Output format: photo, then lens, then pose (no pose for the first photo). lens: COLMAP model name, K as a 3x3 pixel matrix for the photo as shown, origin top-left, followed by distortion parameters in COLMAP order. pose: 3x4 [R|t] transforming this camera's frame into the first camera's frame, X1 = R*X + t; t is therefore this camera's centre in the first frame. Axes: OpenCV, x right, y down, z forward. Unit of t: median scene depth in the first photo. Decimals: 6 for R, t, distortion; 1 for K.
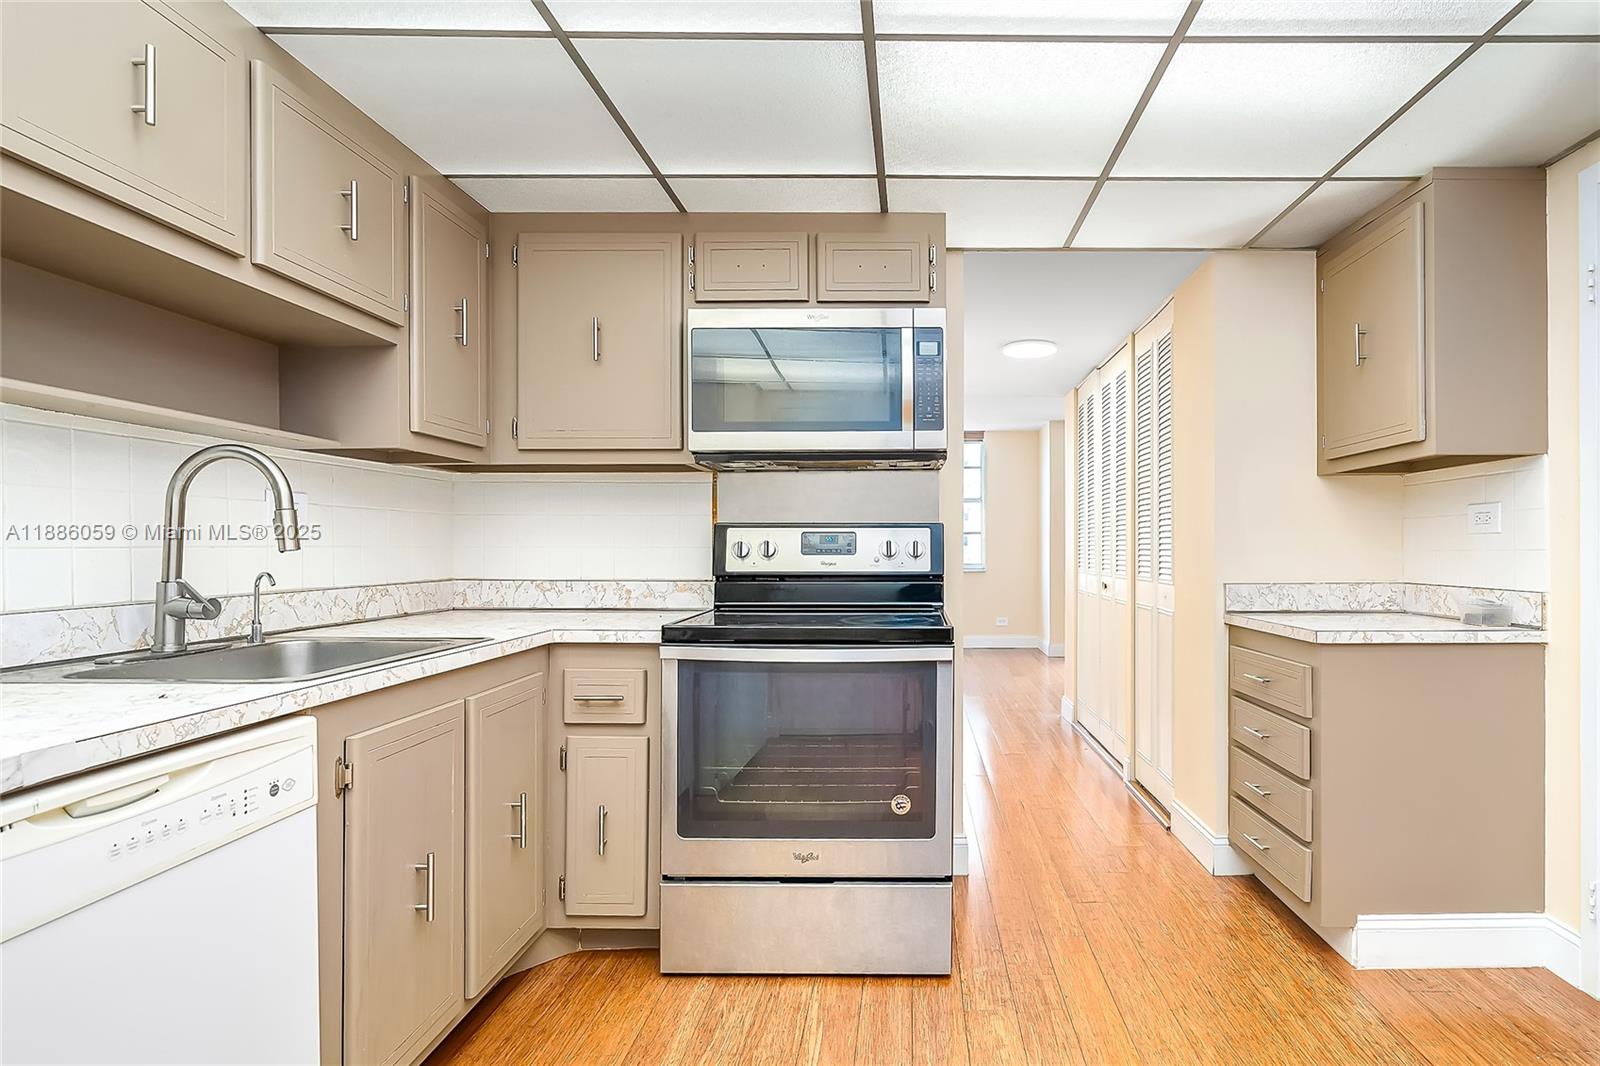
lens RADIAL K [[805.7, 0, 892.1], [0, 805.7, 547.8], [0, 0, 1]] dist [-0.004297, -0.001628]
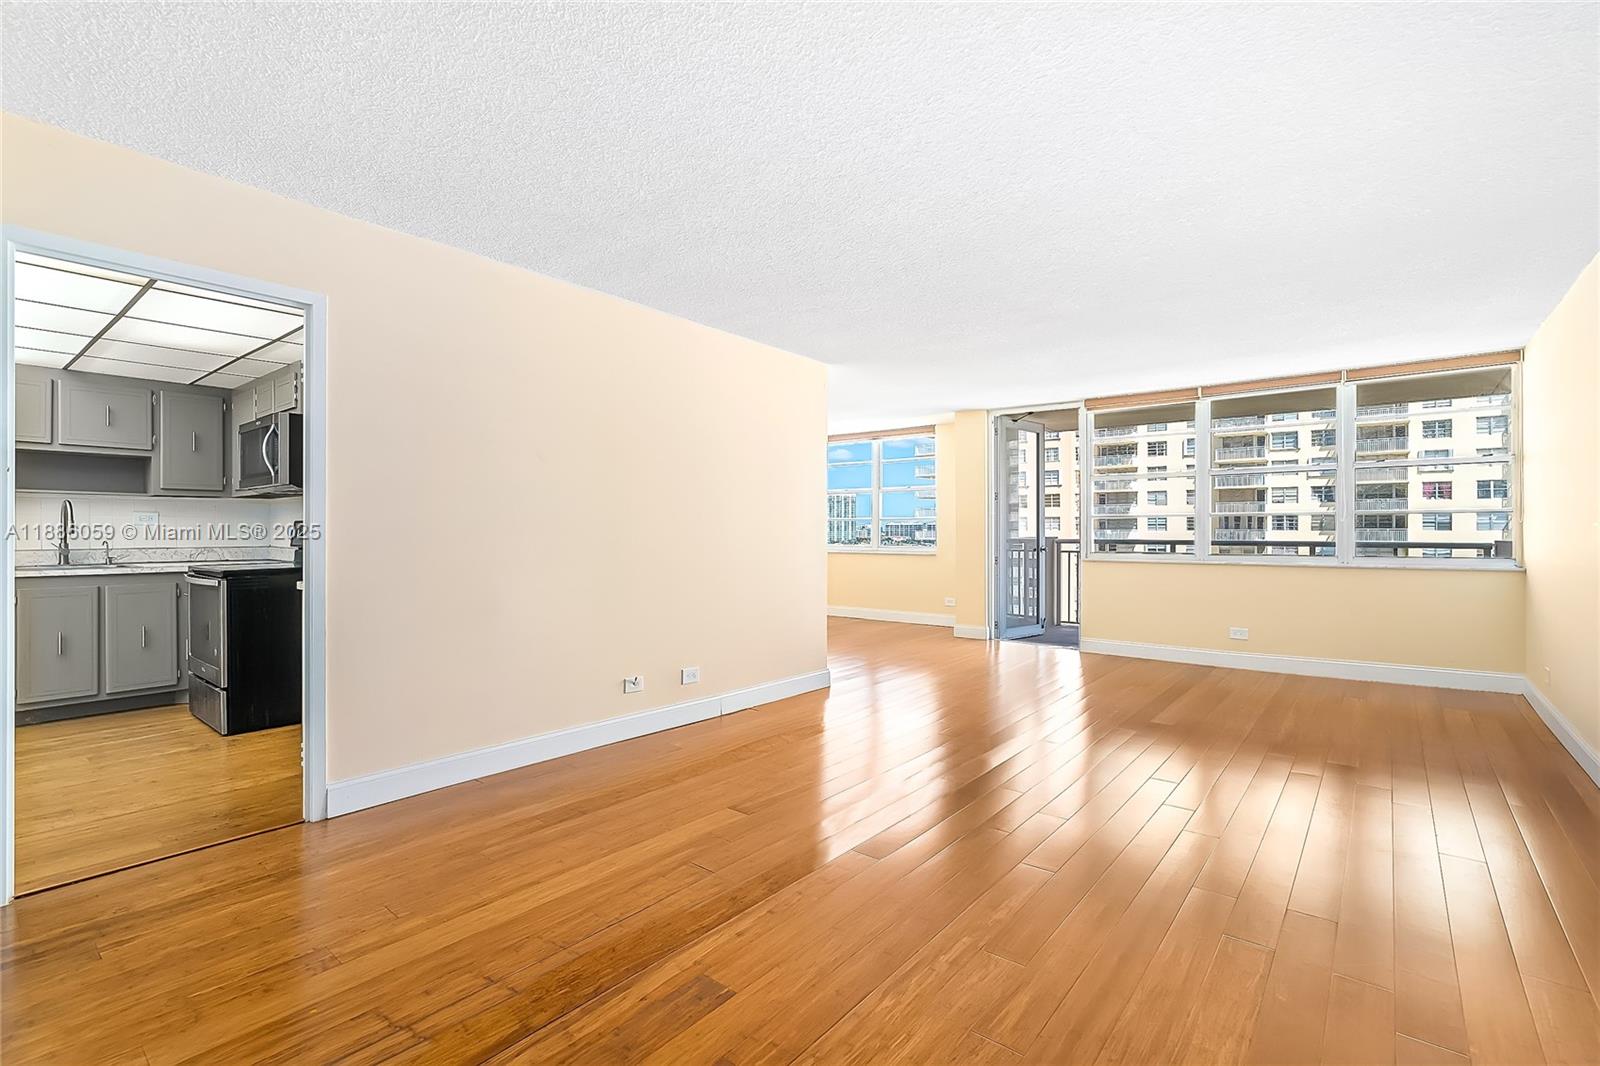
lens RADIAL K [[739.8, 0, 787.4], [0, 739.8, 530.3], [0, 0, 1]] dist [-0.006754, 0.004087]
pose [[0.763325, 0.004873, -0.645996, 2.457973], [-0.002589, 0.999987, 0.004485, -0.022925], [0.646009, -0.001751, 0.763328, 0.469253]]
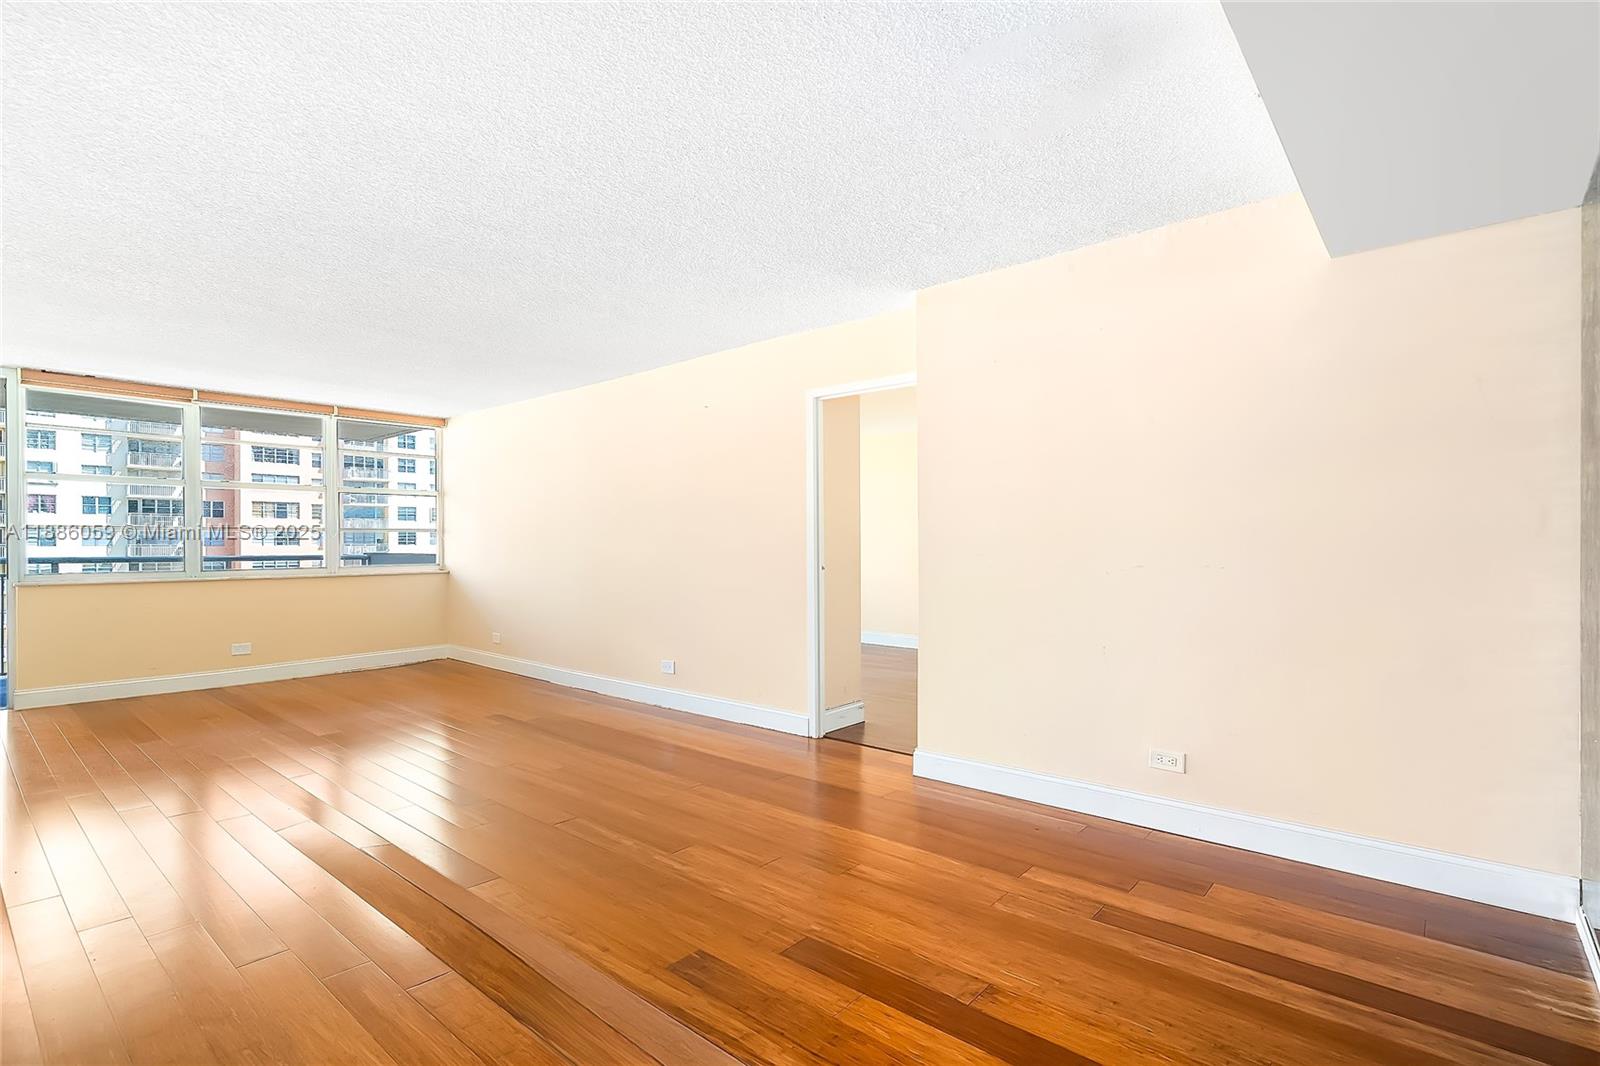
lens RADIAL K [[739.8, 0, 781.3], [0, 739.8, 542.9], [0, 0, 1]] dist [-0.006754, 0.004087]
pose [[0.670873, 0.004648, 0.741558, 1.598333], [-0.002269, 0.999989, -0.004215, -0.016371], [-0.741569, 0.001145, 0.670875, 0.389137]]
